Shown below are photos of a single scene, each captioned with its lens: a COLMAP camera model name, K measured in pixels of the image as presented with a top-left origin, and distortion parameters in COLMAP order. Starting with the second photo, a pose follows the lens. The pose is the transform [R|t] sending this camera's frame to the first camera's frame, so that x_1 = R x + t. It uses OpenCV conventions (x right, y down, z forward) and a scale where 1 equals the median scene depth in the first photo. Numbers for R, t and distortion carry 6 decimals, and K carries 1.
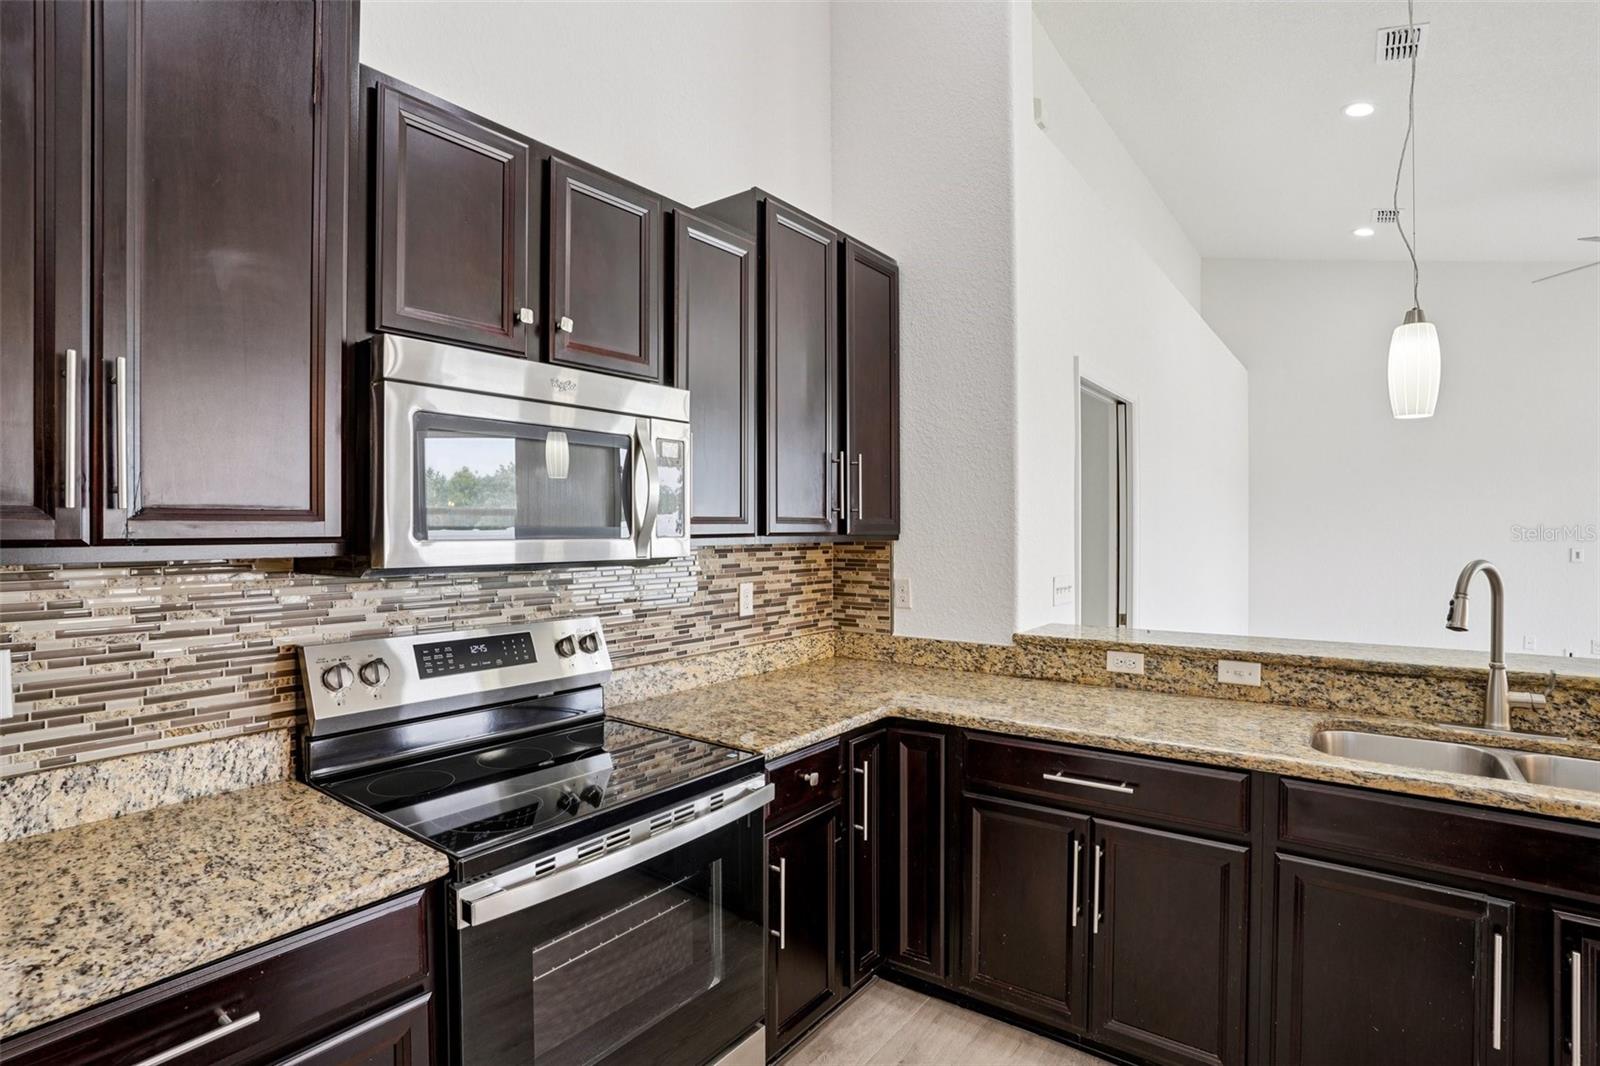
lens RADIAL K [[785.2, 0, 803.8], [0, 785.2, 531.0], [0, 0, 1]] dist [-0.067985, 0.025863]
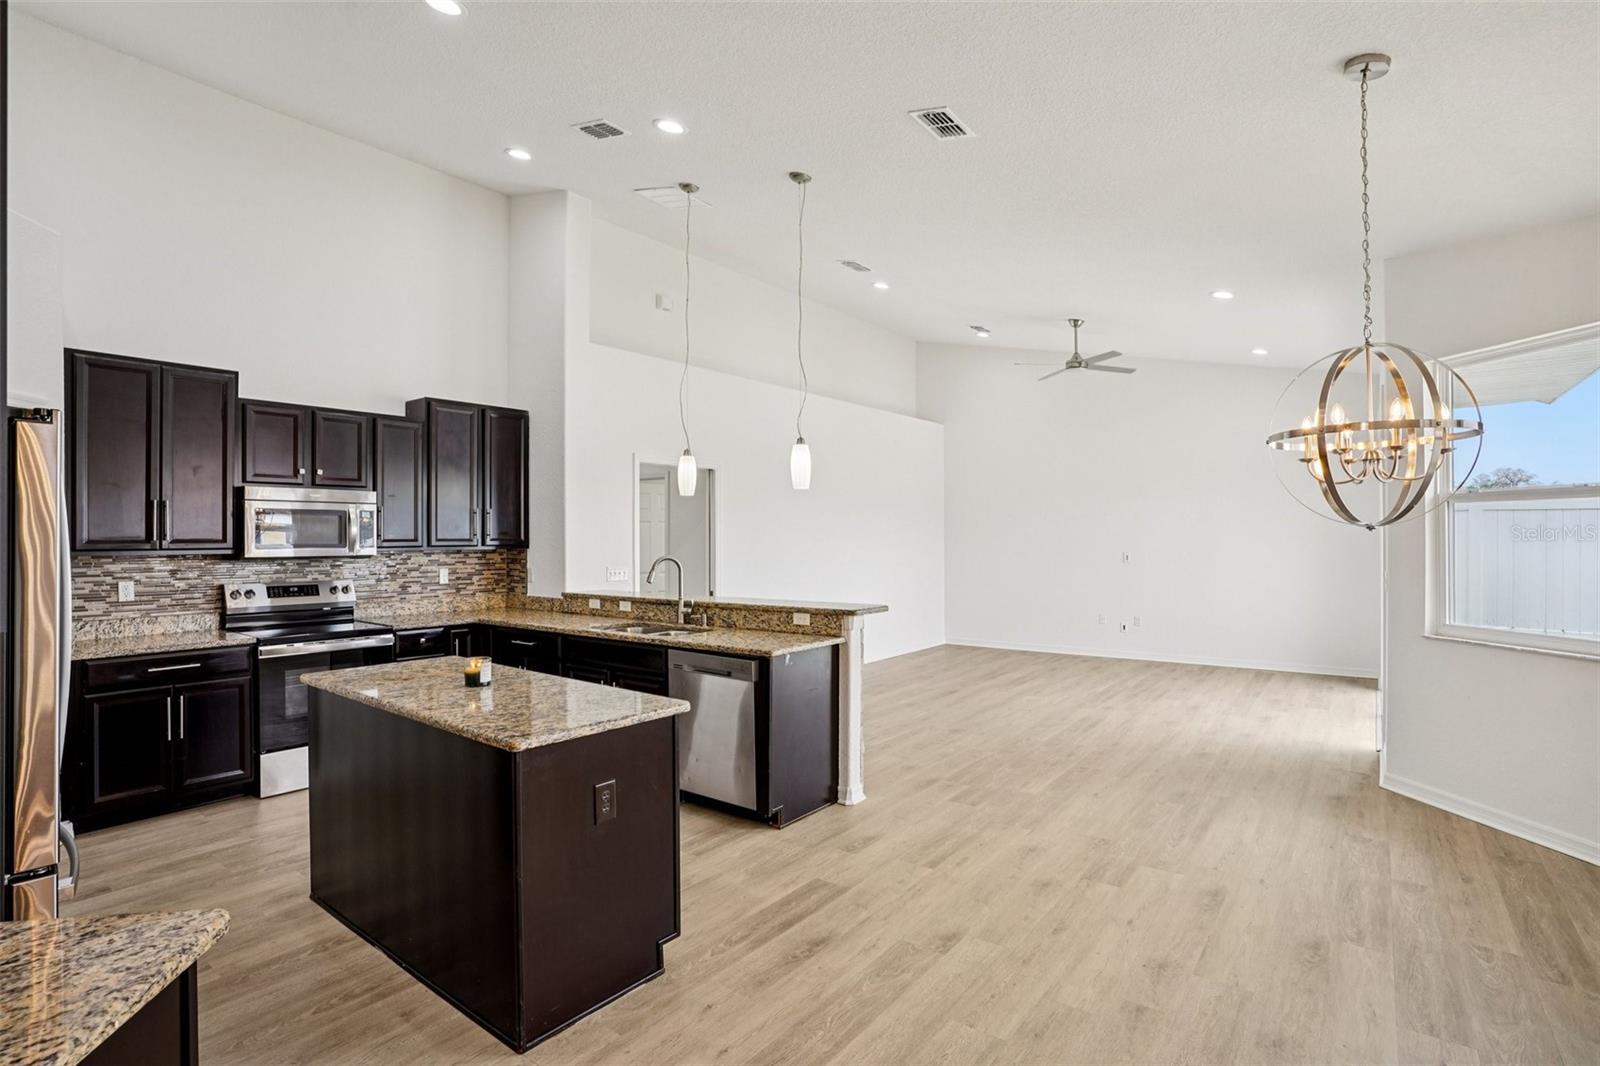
lens RADIAL K [[785.2, 0, 808.3], [0, 785.2, 531.9], [0, 0, 1]] dist [-0.067985, 0.025863]
pose [[0.999999, -0.001197, -0.000175, 1.369858], [0.001196, 0.999958, -0.009092, -0.020269], [0.000186, 0.009091, 0.999959, -1.657881]]
